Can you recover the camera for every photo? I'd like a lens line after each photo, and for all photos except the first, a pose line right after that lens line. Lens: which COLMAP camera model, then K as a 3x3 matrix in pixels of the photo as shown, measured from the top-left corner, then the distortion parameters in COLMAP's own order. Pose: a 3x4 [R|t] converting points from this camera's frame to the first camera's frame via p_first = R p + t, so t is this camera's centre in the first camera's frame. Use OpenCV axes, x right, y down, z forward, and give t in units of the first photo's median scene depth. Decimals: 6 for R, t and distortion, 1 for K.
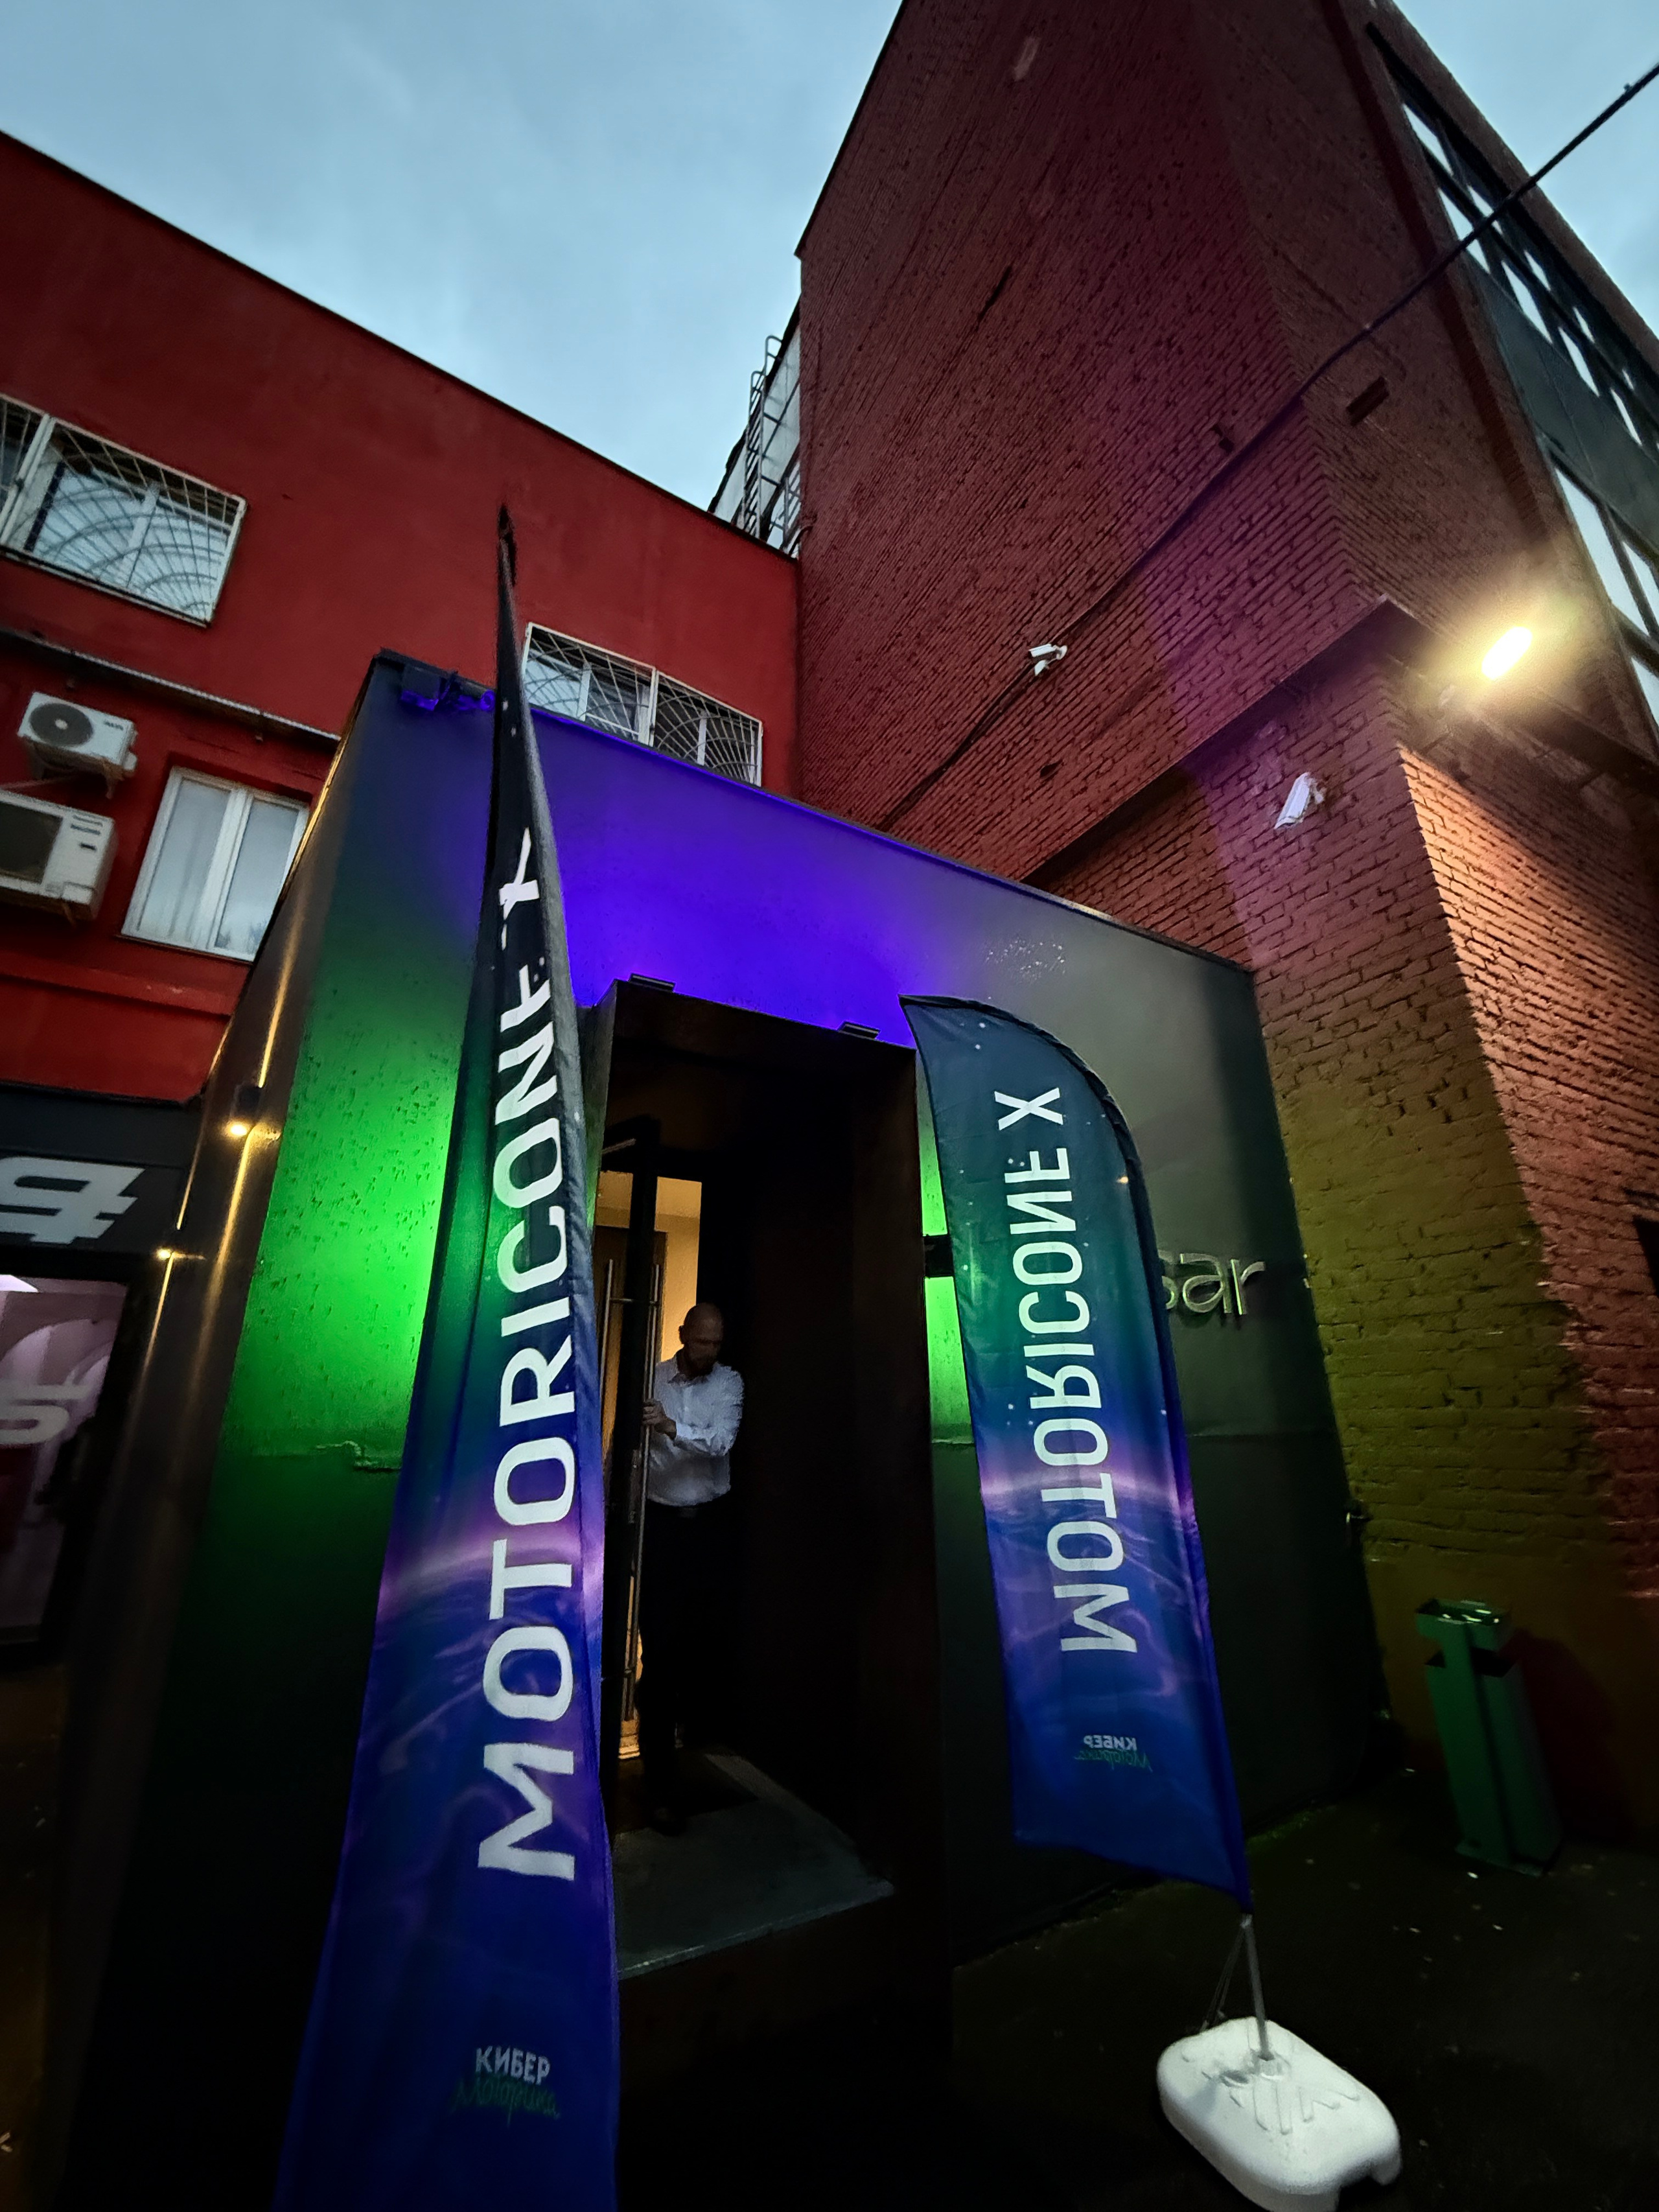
lens RADIAL K [[878.6, 0, 832.4], [0, 878.6, 1115.9], [0, 0, 1]] dist [-0.008728, 0.000053]
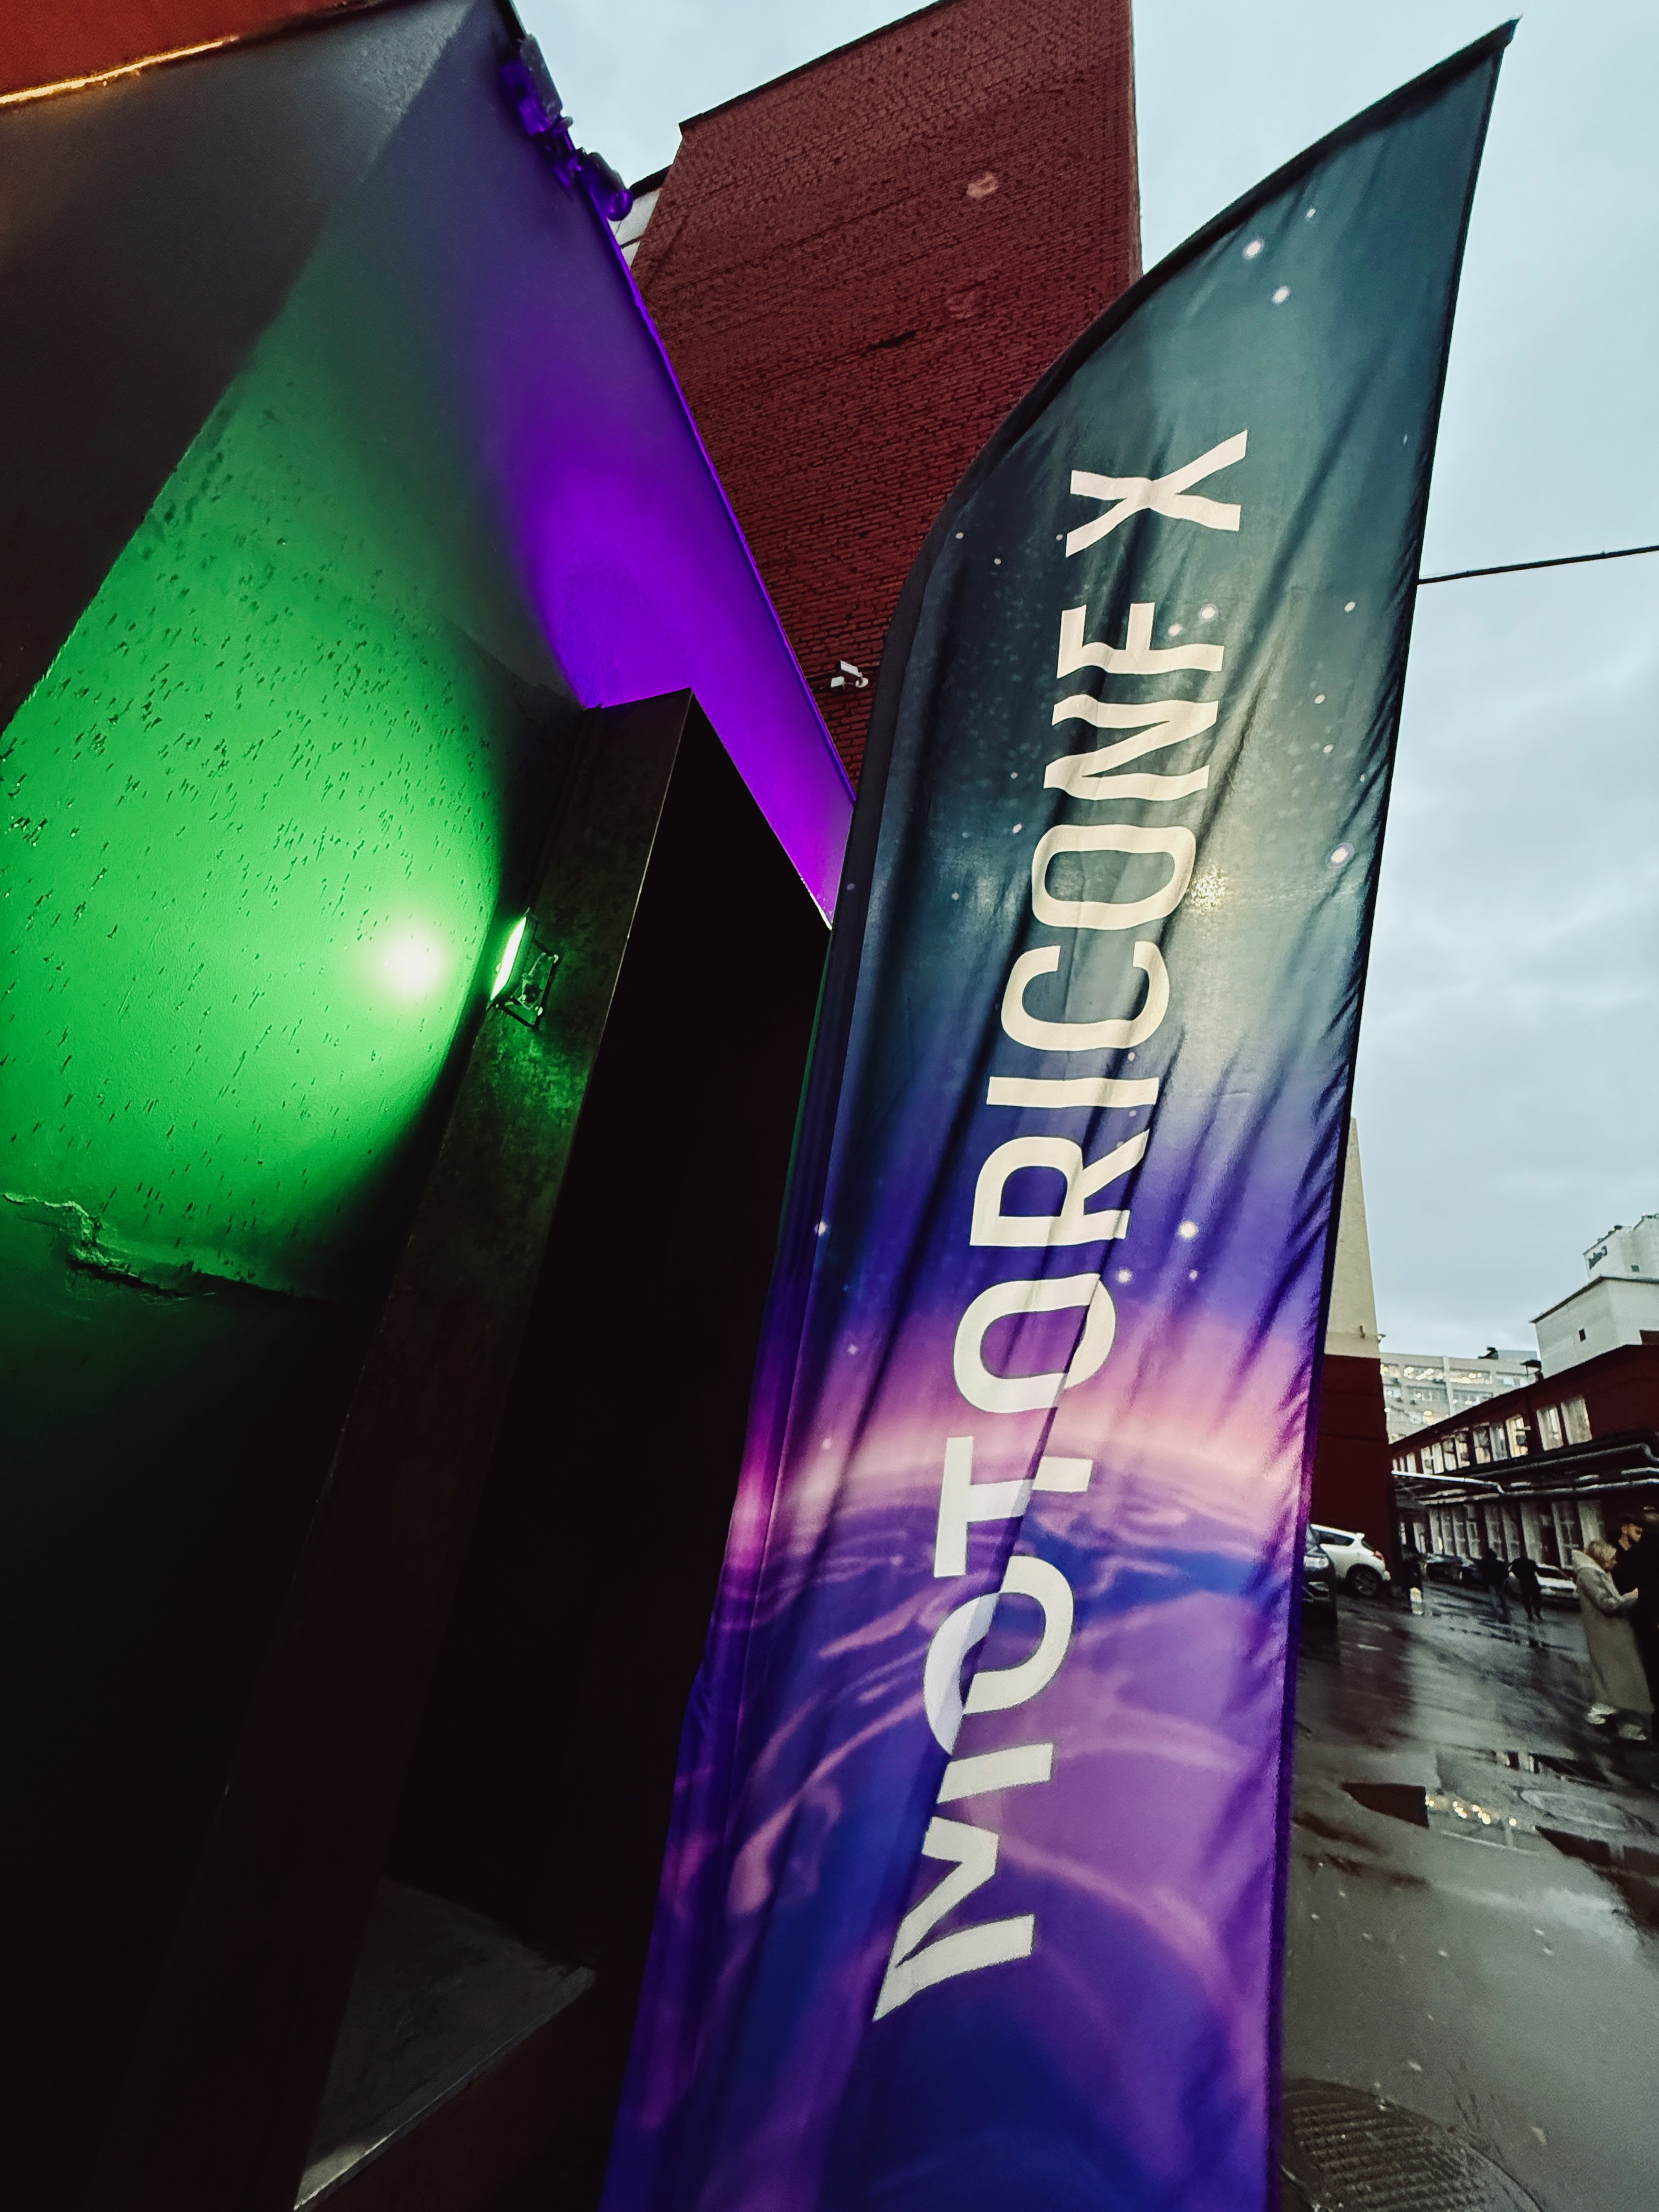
lens RADIAL K [[874.8, 0, 825.1], [0, 874.8, 1104.4], [0, 0, 1]] dist [0.005413, -0.005006]
pose [[0.748226, 0.346610, 0.565702, -0.822369], [-0.334755, 0.933413, -0.129145, 0.381425], [-0.572797, -0.092742, 0.814434, 0.604306]]
